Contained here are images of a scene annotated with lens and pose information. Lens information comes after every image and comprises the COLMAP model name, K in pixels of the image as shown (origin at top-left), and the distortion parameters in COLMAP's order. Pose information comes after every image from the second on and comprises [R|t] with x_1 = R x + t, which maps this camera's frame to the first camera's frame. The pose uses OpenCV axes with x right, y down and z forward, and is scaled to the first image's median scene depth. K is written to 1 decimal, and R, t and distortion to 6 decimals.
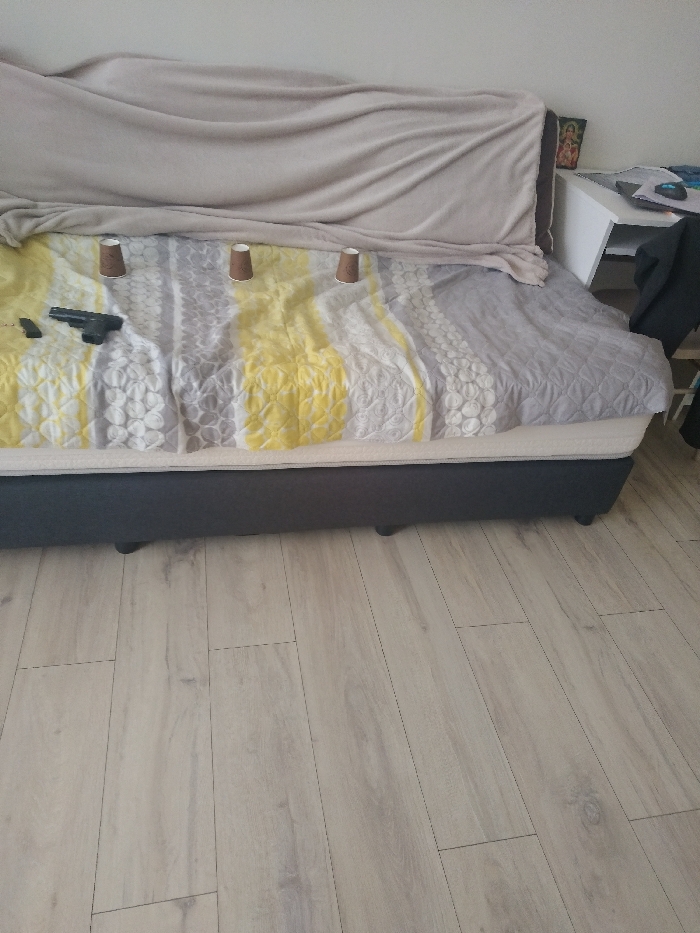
lens RADIAL K [[652.0, 0, 351.5], [0, 652.0, 467.7], [0, 0, 1]] dist [0.016599, -0.020346]
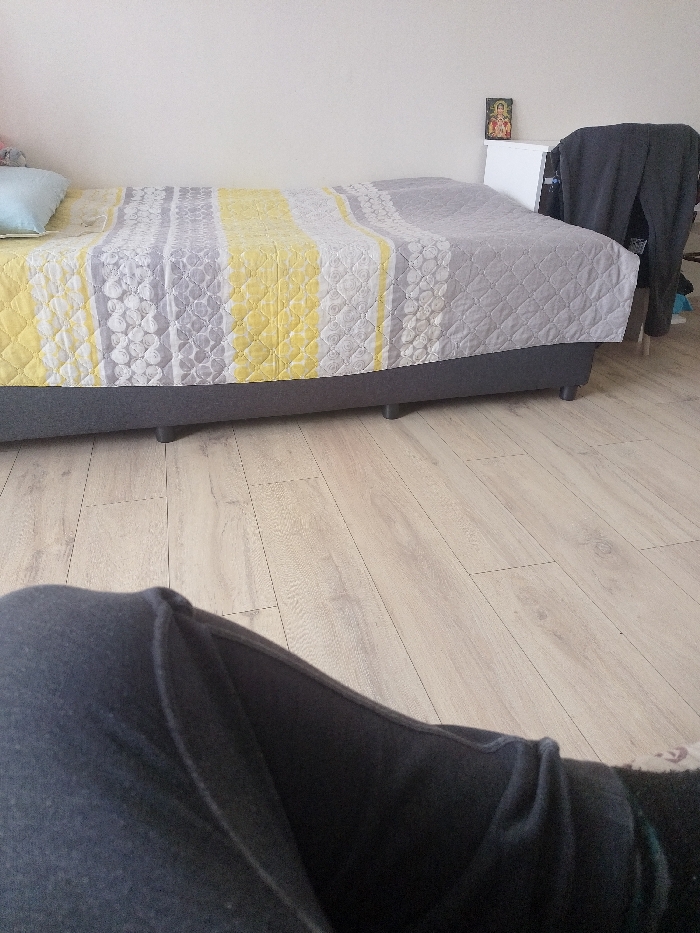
lens RADIAL K [[652.0, 0, 352.2], [0, 652.0, 467.3], [0, 0, 1]] dist [0.016599, -0.020346]
pose [[0.991931, -0.126763, 0.001892, -0.032466], [0.124983, 0.975277, -0.182247, 0.423649], [0.021257, 0.181013, 0.983251, -0.101887]]
